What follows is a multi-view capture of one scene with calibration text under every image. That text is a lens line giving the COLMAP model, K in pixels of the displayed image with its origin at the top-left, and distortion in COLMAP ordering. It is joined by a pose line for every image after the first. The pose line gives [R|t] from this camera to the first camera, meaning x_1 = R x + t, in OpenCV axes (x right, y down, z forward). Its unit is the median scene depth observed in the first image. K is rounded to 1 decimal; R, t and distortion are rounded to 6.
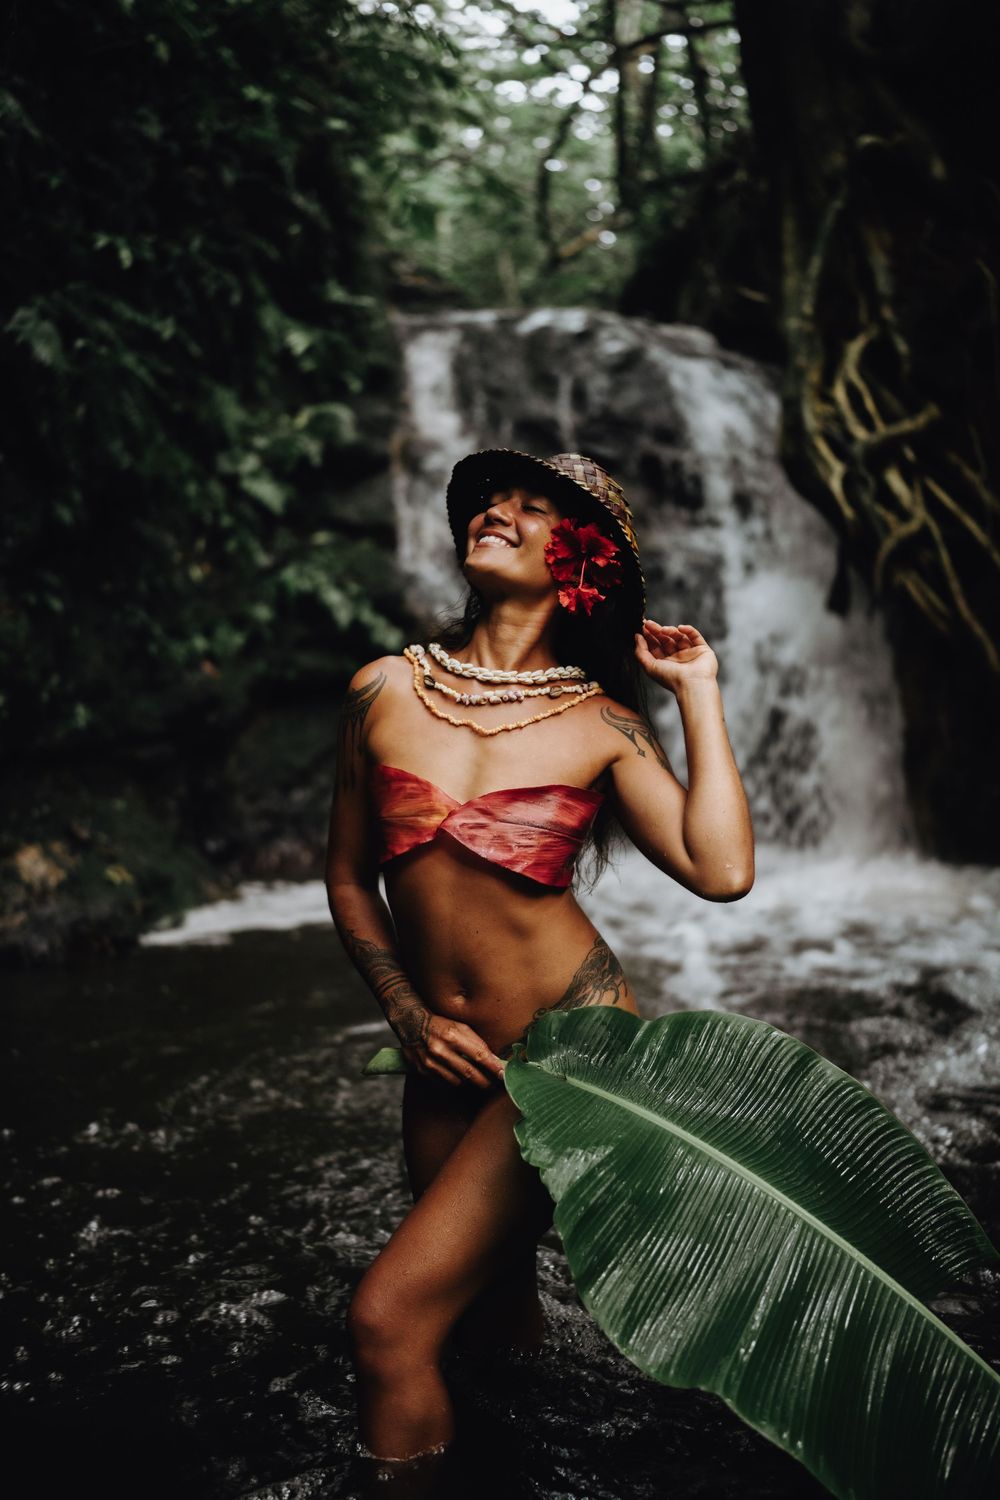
lens RADIAL K [[1441.1, 0, 500.0], [0, 1441.1, 750.0], [0, 0, 1]] dist [-0.080753, 0.032414]
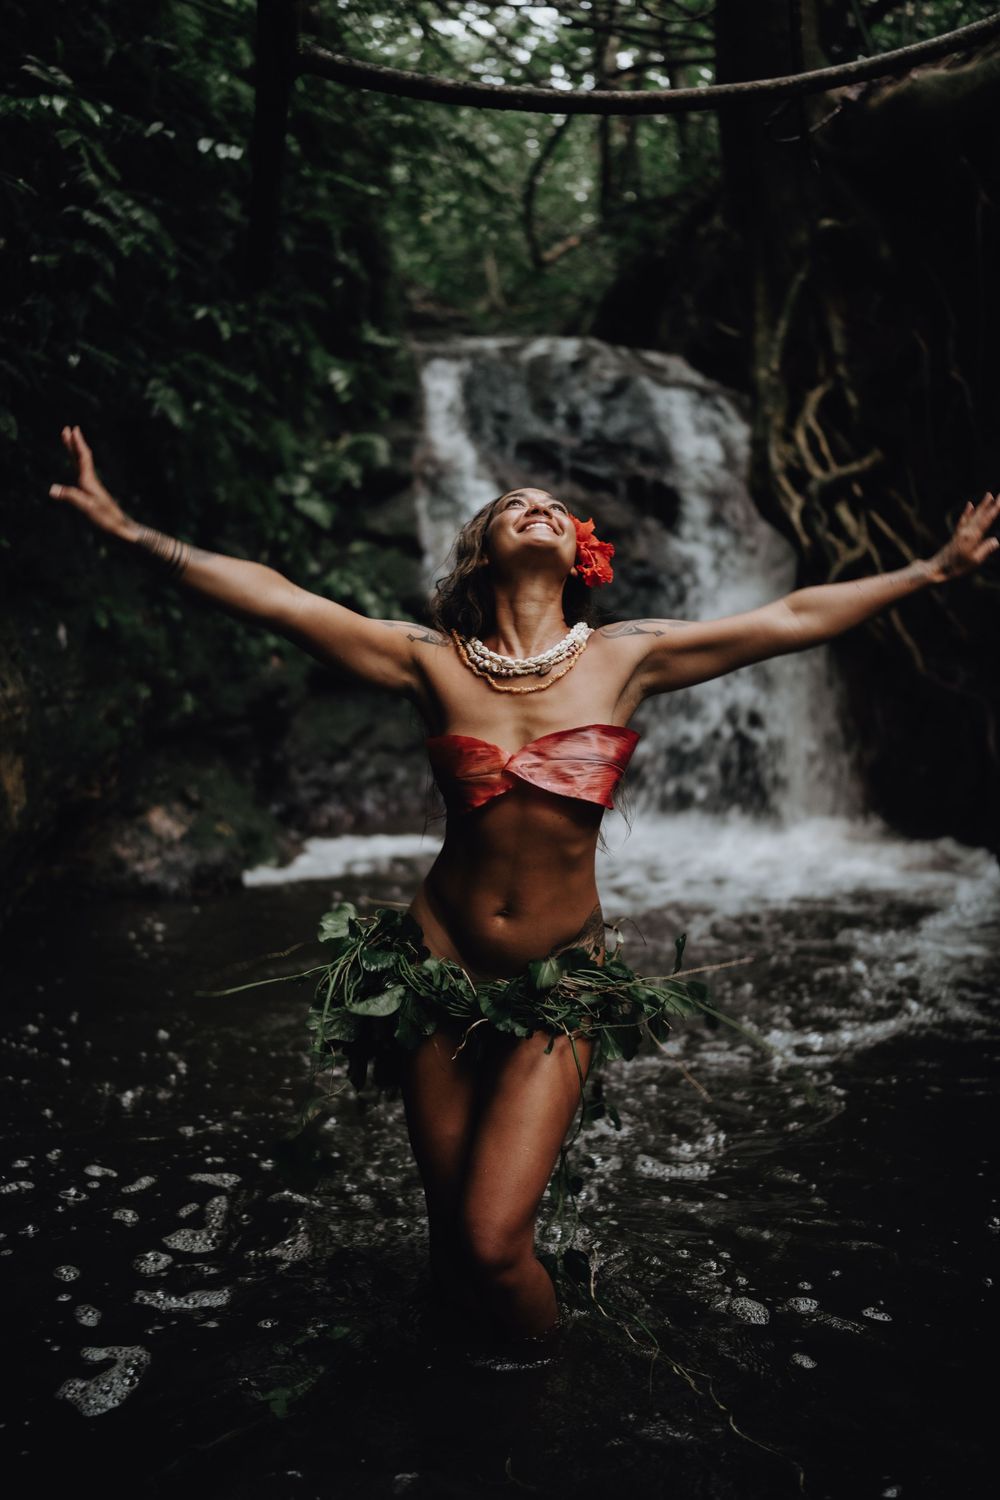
lens RADIAL K [[1460.5, 0, 500.0], [0, 1460.5, 750.0], [0, 0, 1]] dist [-0.091973, -0.000396]
pose [[0.999530, 0.011963, 0.028231, -0.043687], [-0.012502, 0.999741, 0.019022, -0.007684], [-0.027996, -0.019366, 0.999420, -0.206144]]
